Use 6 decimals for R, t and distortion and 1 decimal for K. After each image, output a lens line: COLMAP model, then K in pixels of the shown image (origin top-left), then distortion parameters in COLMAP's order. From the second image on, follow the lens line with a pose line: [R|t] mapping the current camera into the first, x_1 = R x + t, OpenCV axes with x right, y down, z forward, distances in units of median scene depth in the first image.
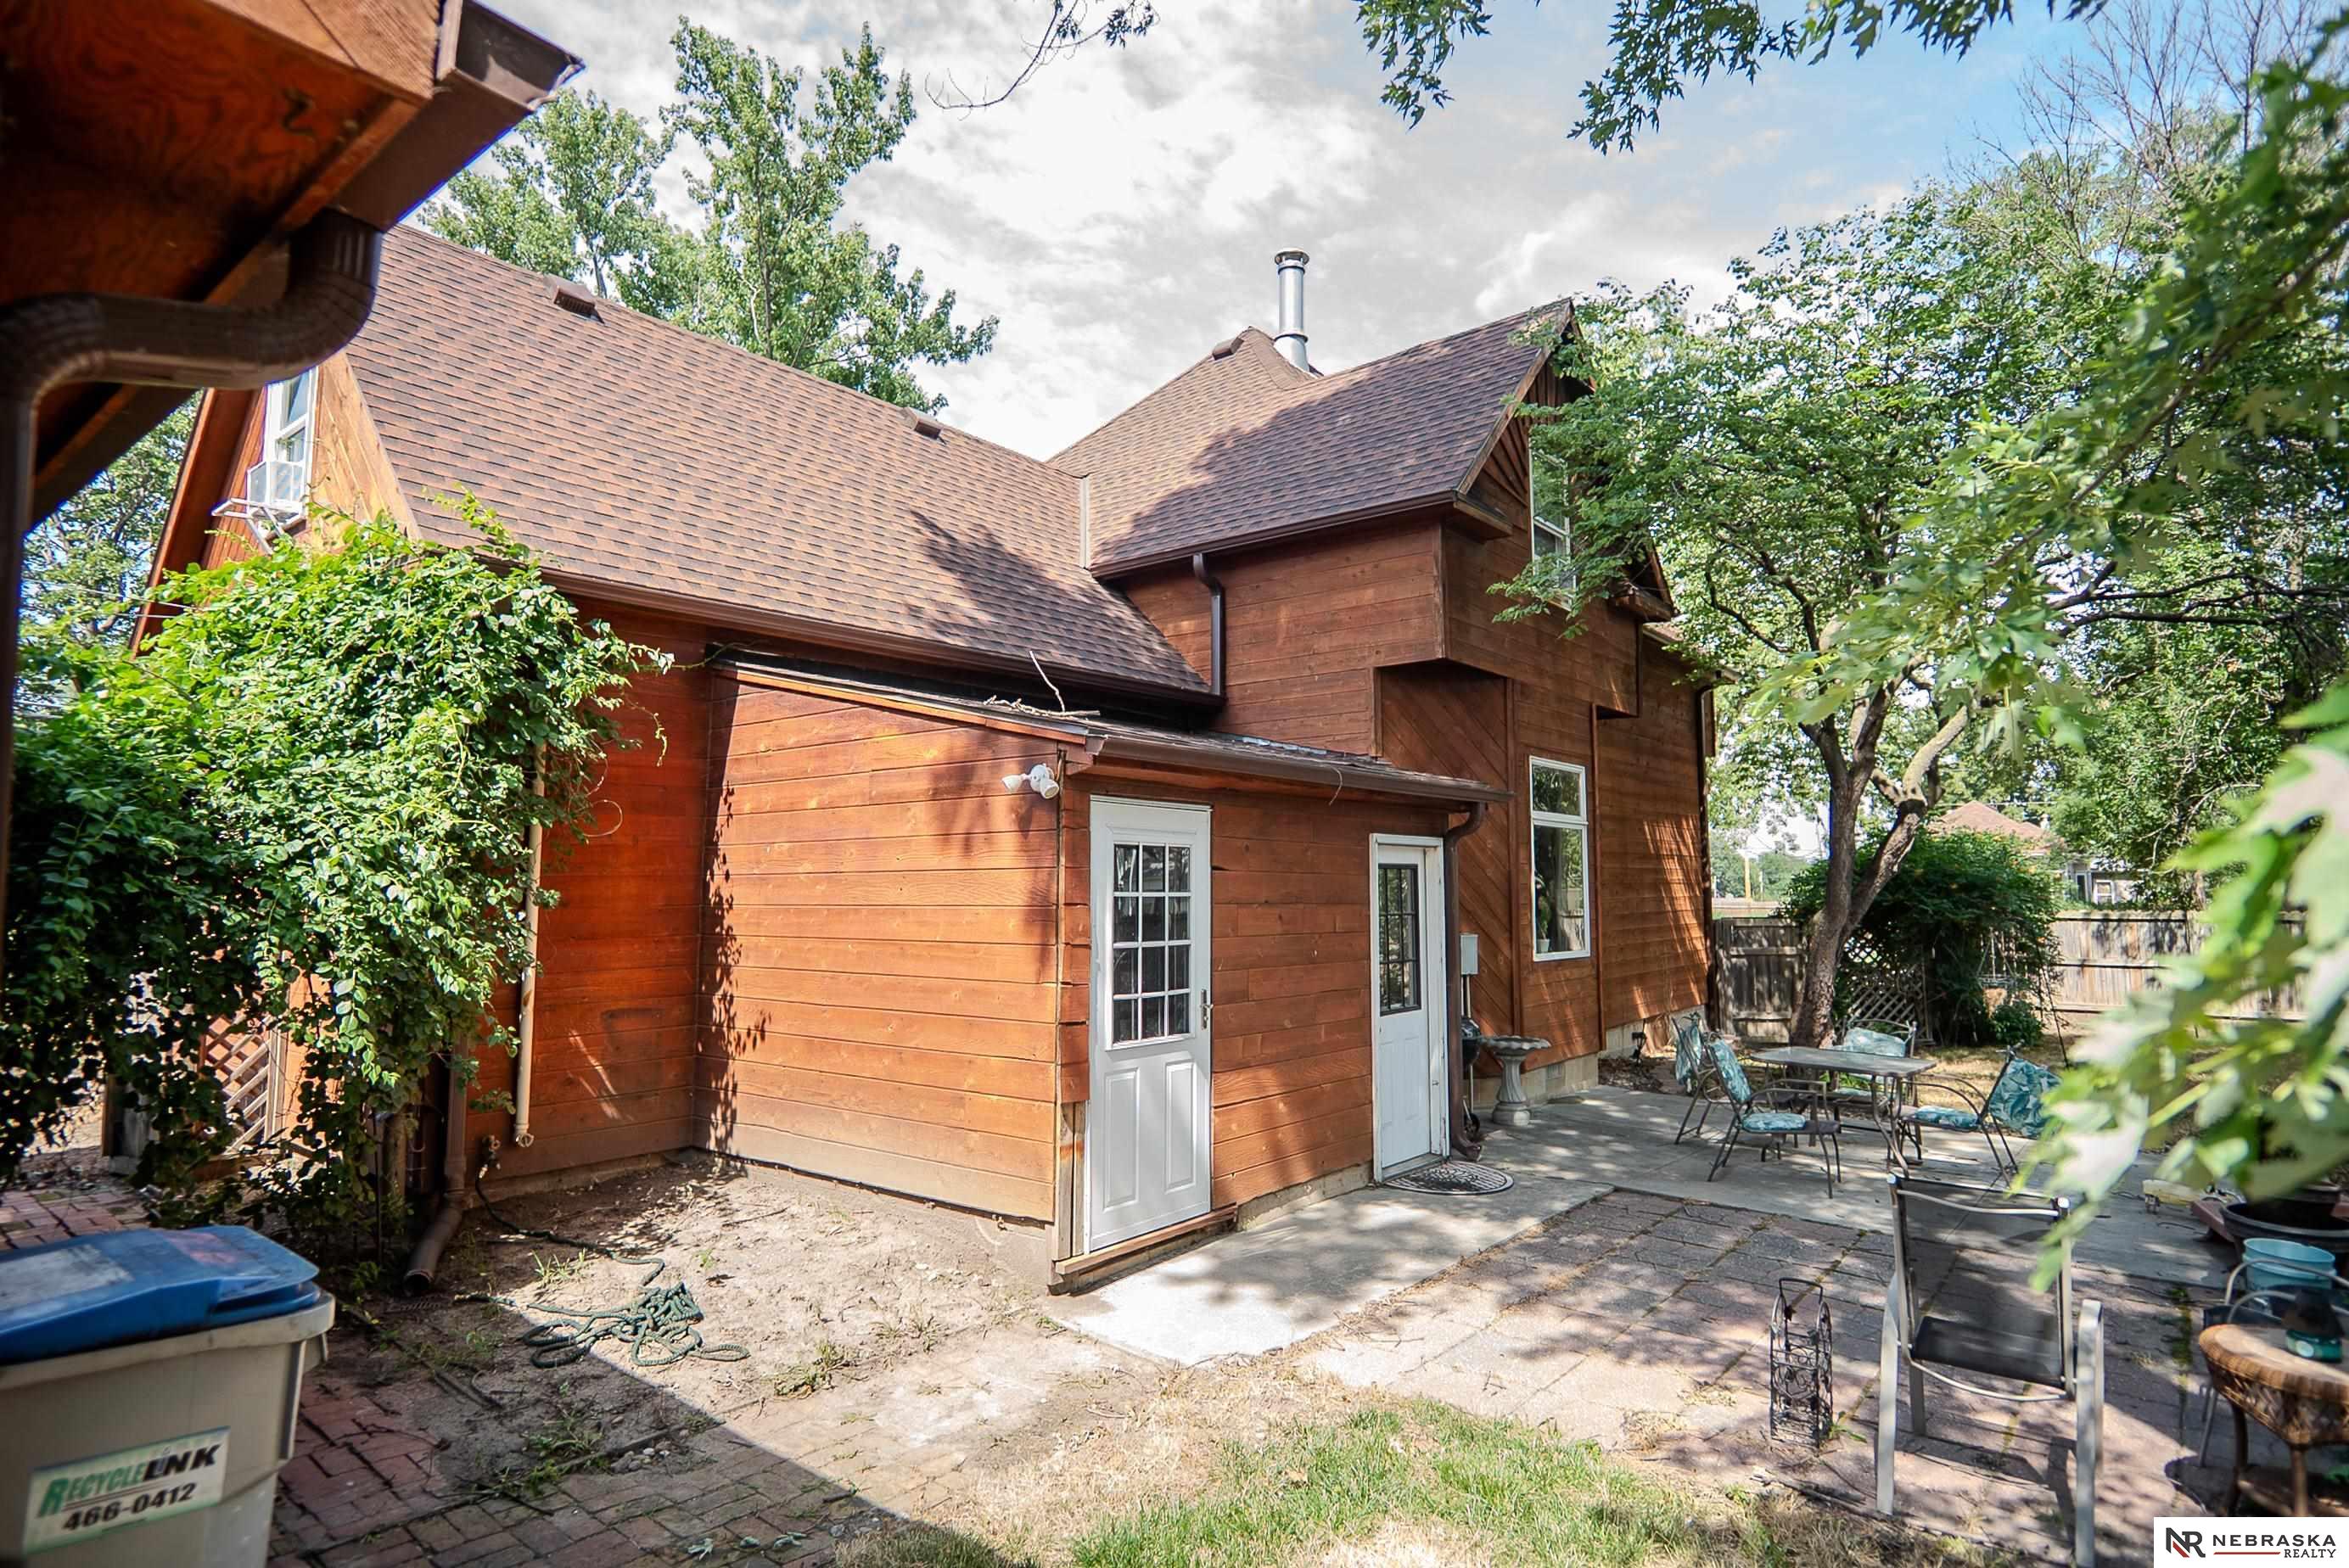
lens RADIAL K [[1265.8, 0, 1183.3], [0, 1265.8, 764.4], [0, 0, 1]] dist [-0.023604, 0.002862]
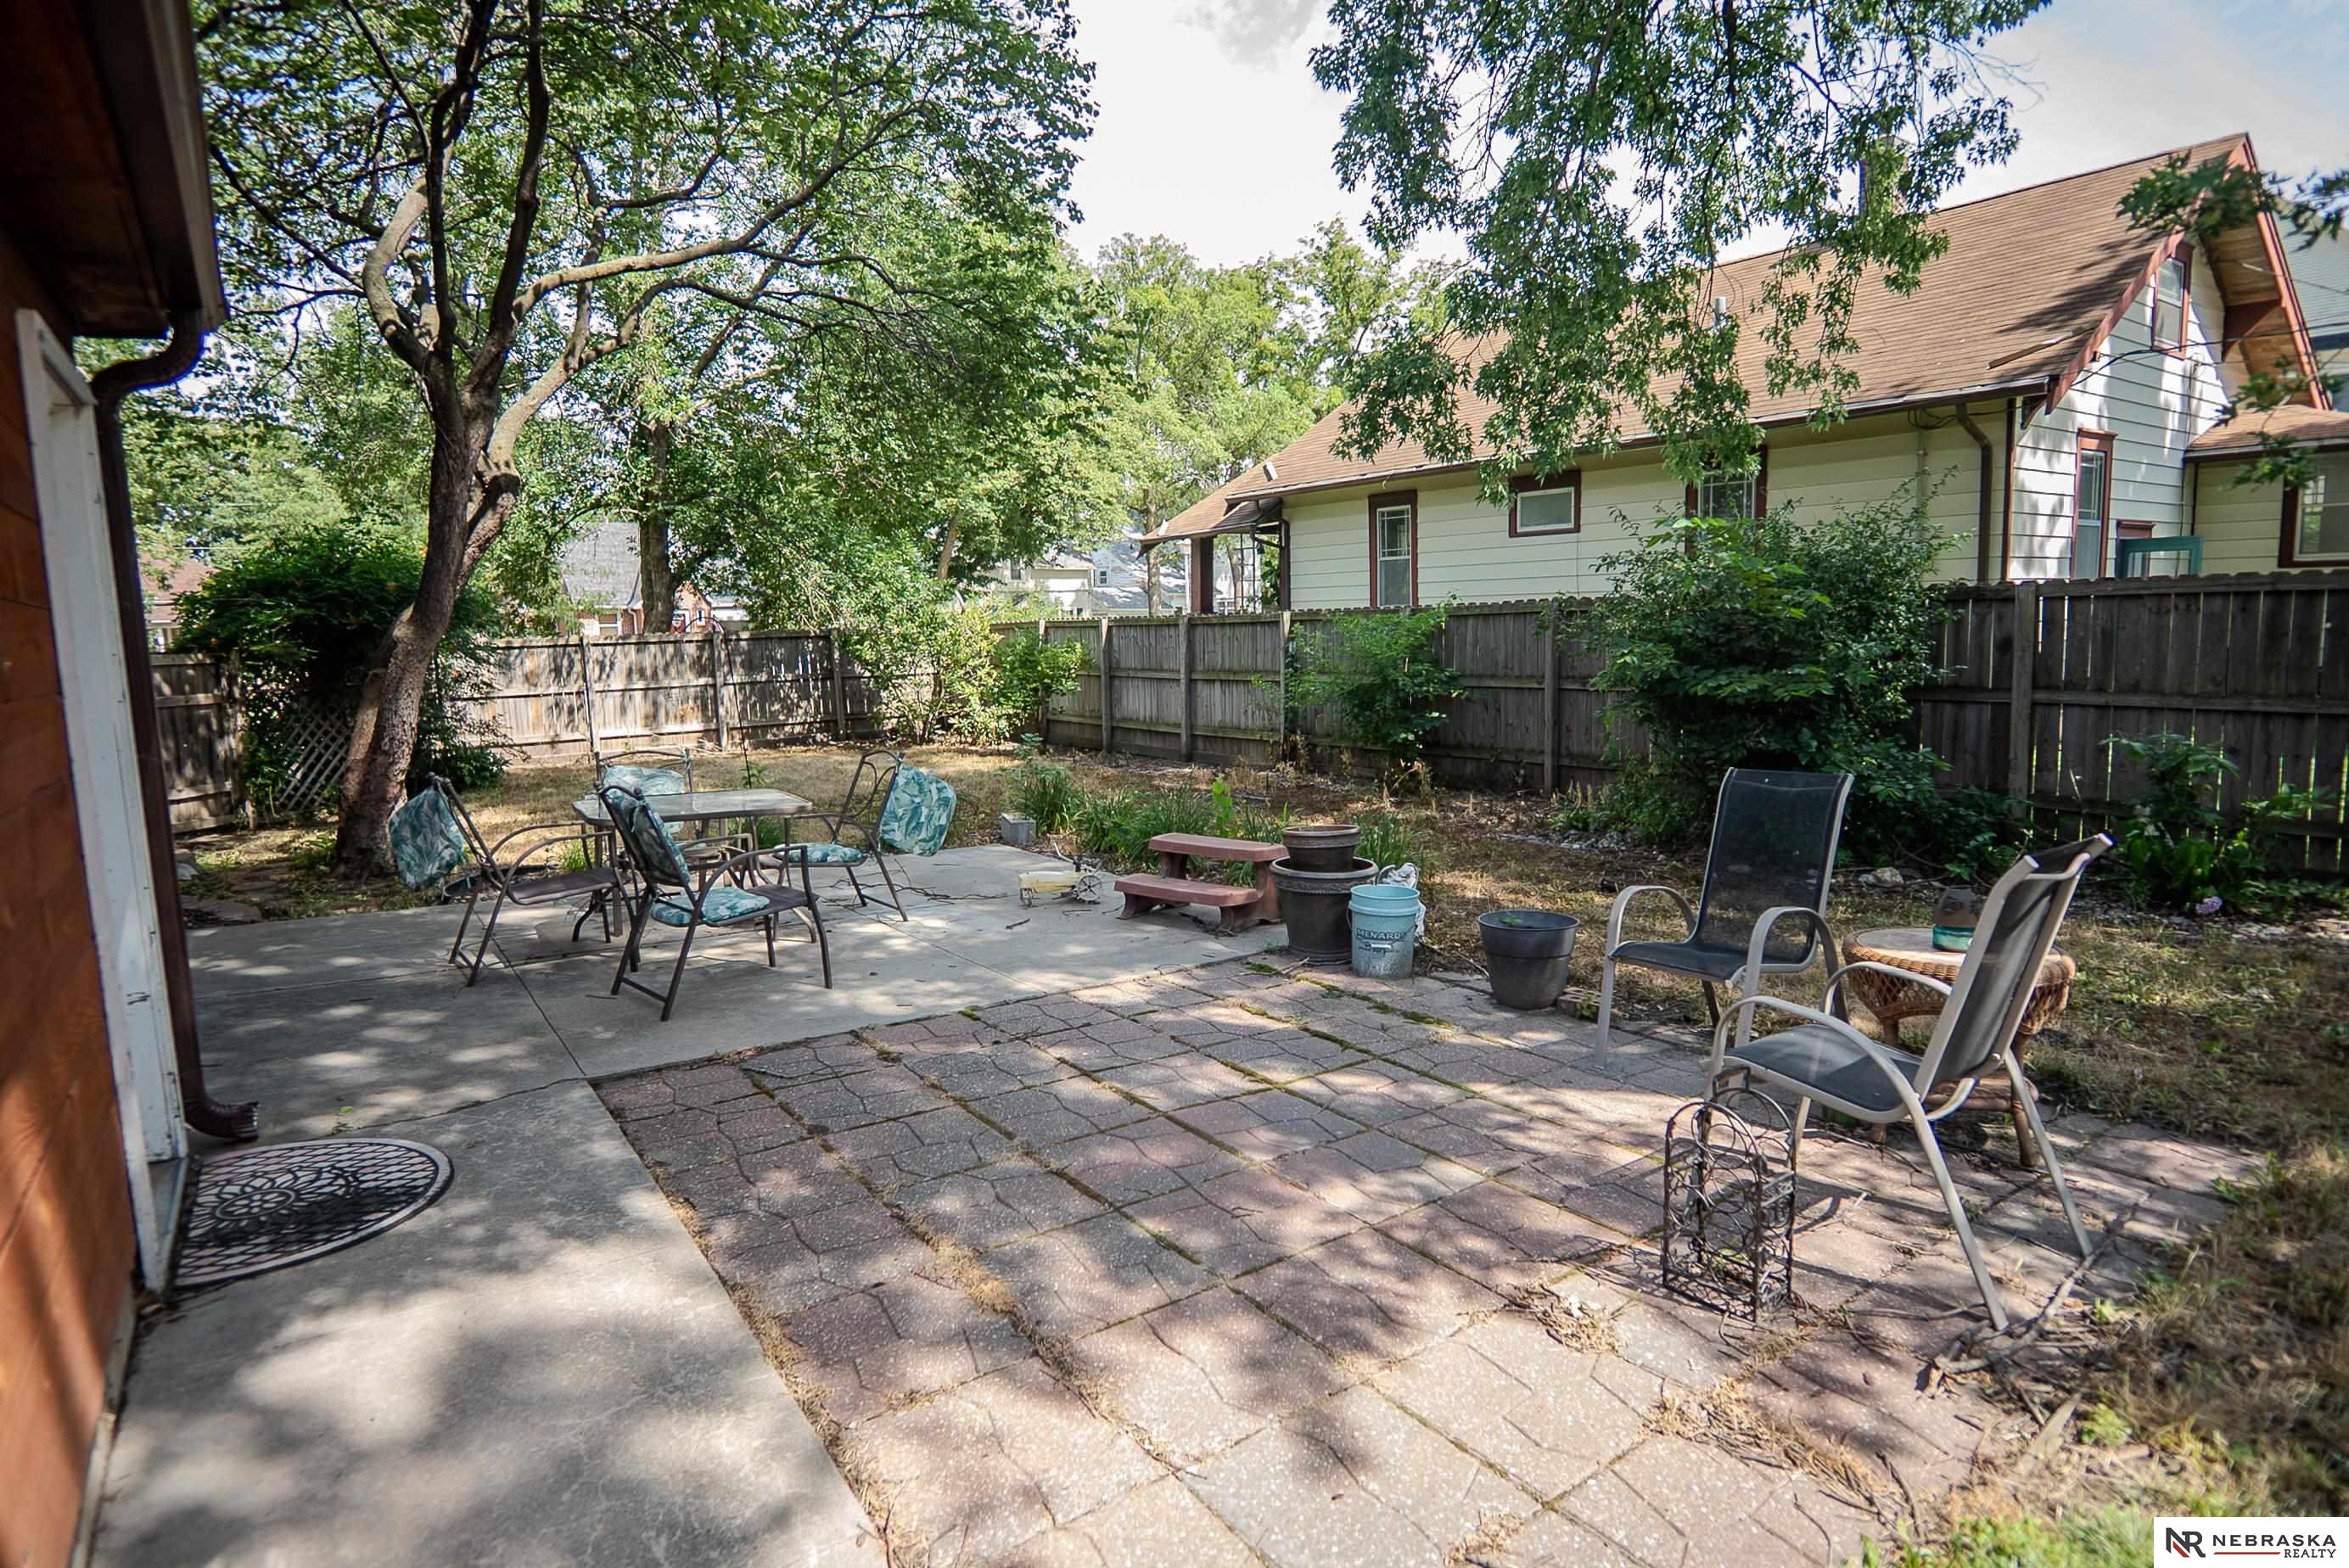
lens RADIAL K [[1265.8, 0, 1183.3], [0, 1265.8, 764.4], [0, 0, 1]] dist [-0.023604, 0.002862]
pose [[0.263083, -0.117422, 0.957601, -0.112080], [-0.067264, 0.987918, 0.139619, 0.127411], [-0.962426, -0.101143, 0.252006, 0.749278]]
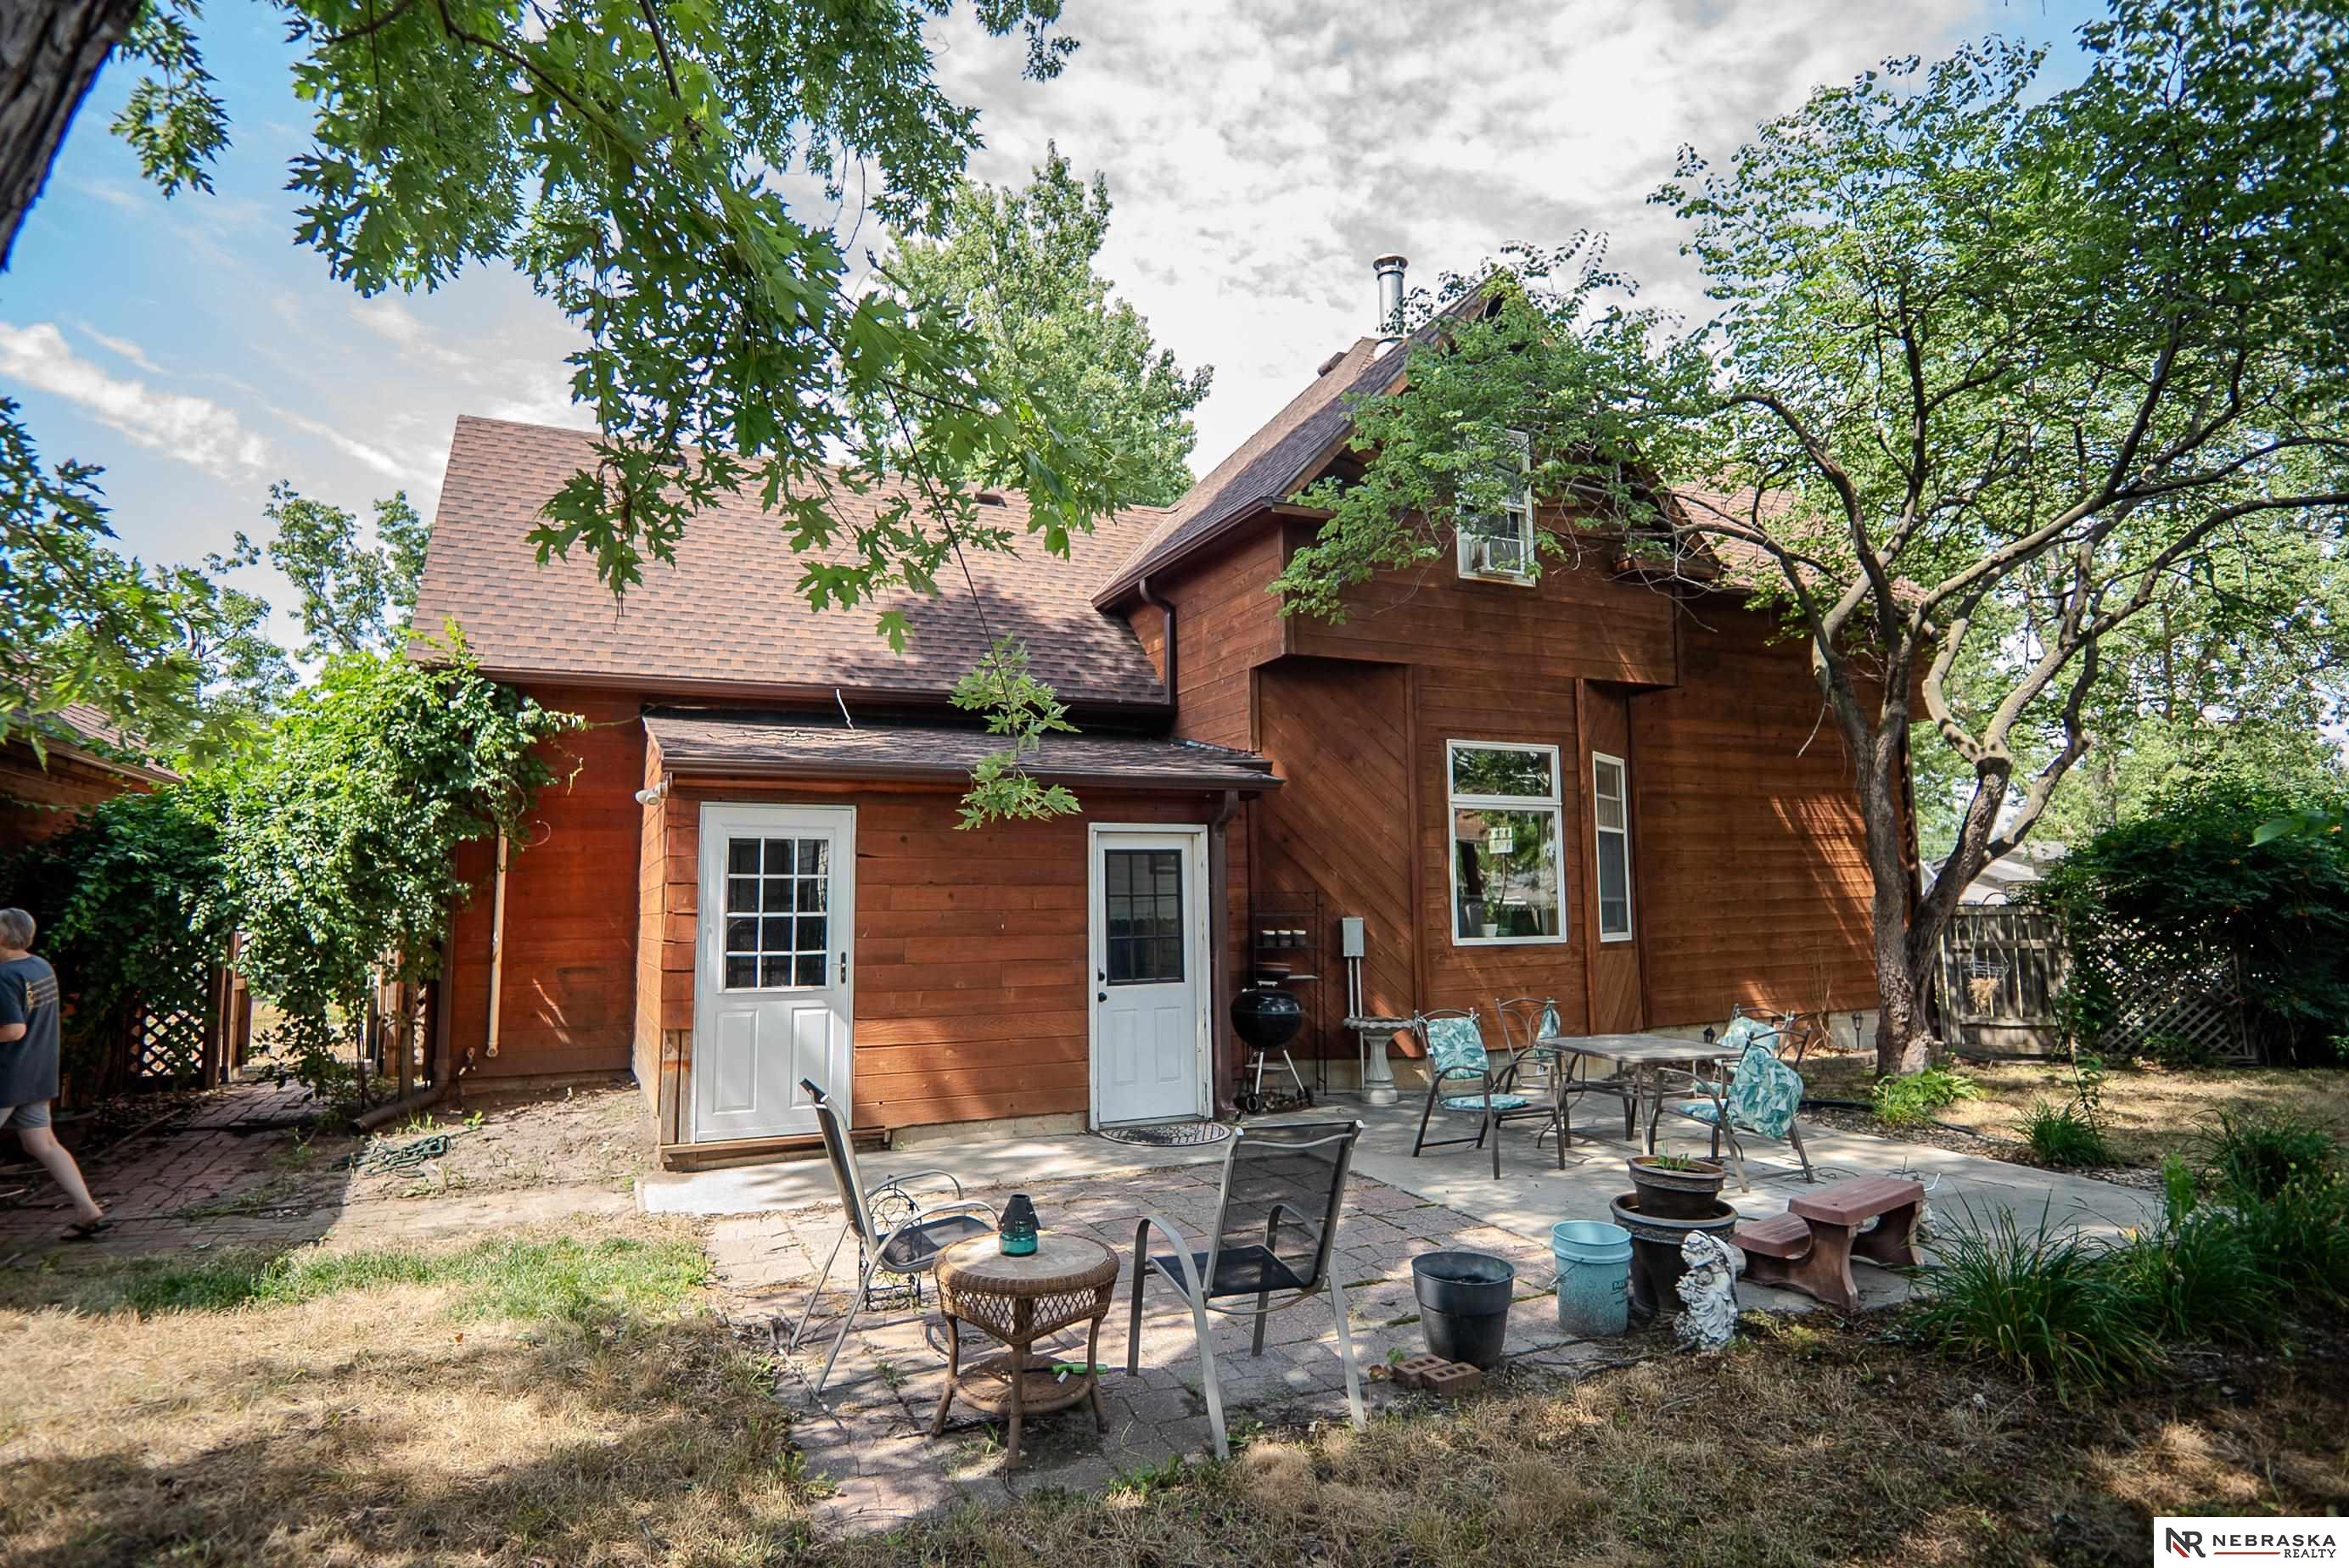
lens RADIAL K [[1265.8, 0, 1183.3], [0, 1265.8, 764.4], [0, 0, 1]] dist [-0.023604, 0.002862]
pose [[0.897604, -0.061248, -0.436526, 0.868575], [0.057336, 0.998109, -0.022146, 0.038761], [0.437057, -0.005150, 0.899419, 0.020870]]
